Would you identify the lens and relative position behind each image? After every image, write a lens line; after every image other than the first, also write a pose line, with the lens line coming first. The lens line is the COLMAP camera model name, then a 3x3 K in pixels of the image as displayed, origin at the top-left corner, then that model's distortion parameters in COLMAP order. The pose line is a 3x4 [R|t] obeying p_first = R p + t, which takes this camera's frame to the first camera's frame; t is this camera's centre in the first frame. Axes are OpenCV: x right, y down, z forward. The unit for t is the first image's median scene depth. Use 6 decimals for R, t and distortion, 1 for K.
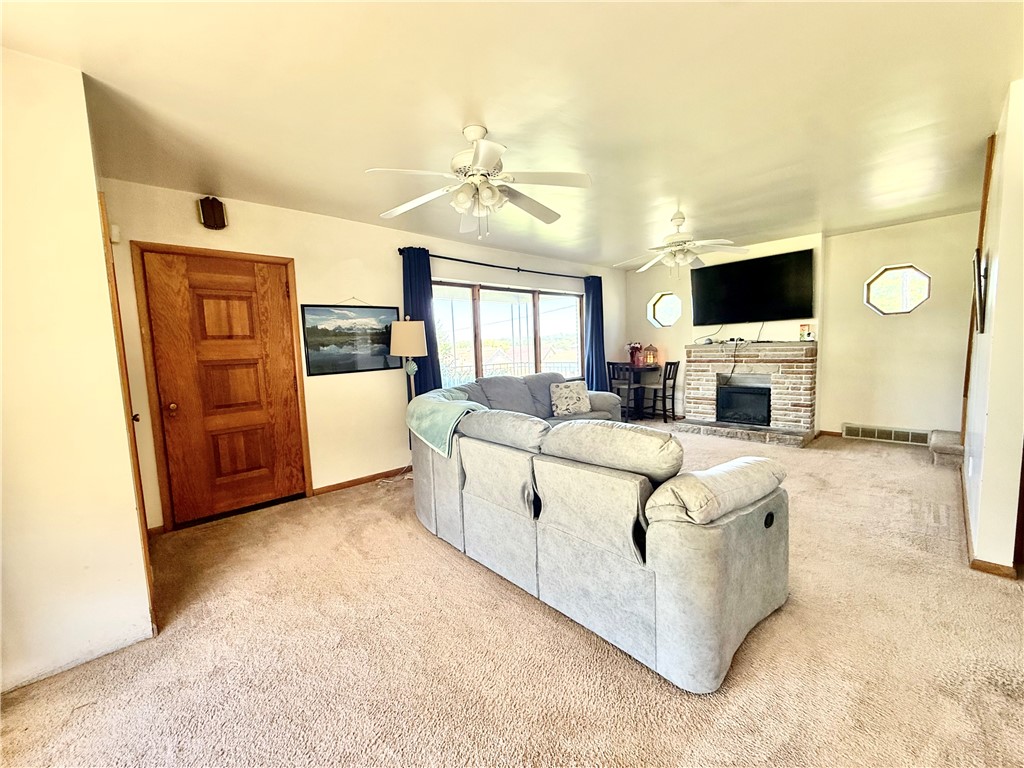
lens RADIAL K [[408.5, 0, 510.4], [0, 408.5, 383.0], [0, 0, 1]] dist [0.000882, 0.000072]
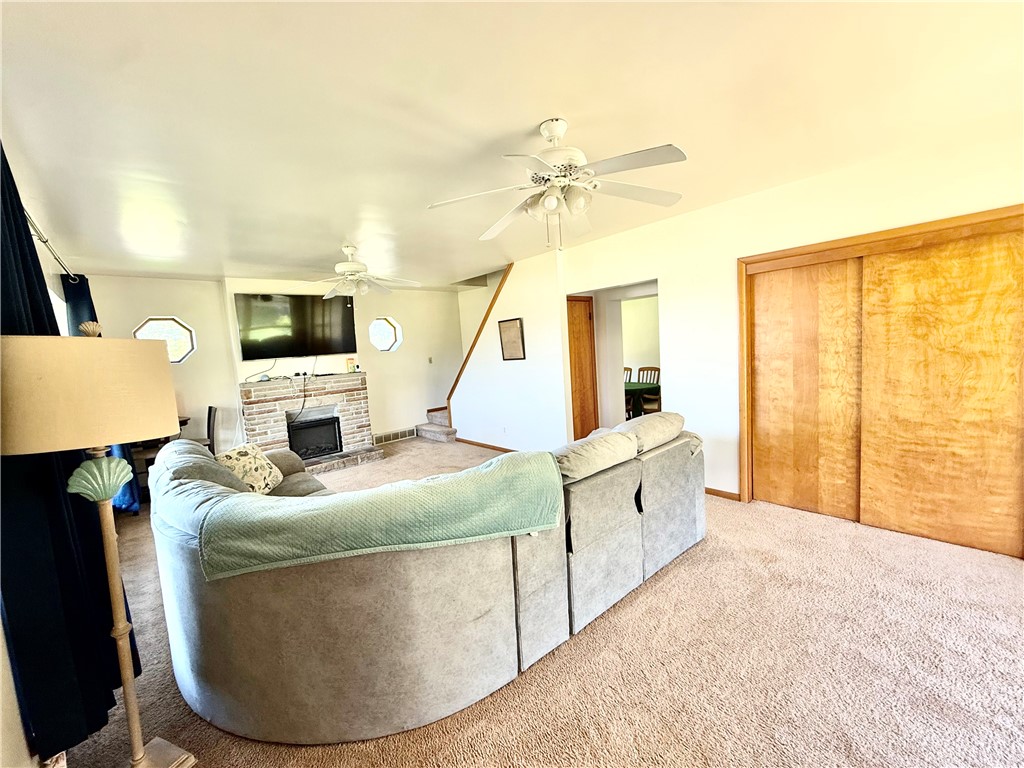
lens RADIAL K [[408.5, 0, 510.4], [0, 408.5, 383.0], [0, 0, 1]] dist [0.000882, 0.000072]
pose [[0.023557, -0.058105, 0.998032, -0.426589], [0.155014, 0.986448, 0.053772, -0.062484], [-0.987631, 0.153442, 0.032244, 0.495385]]
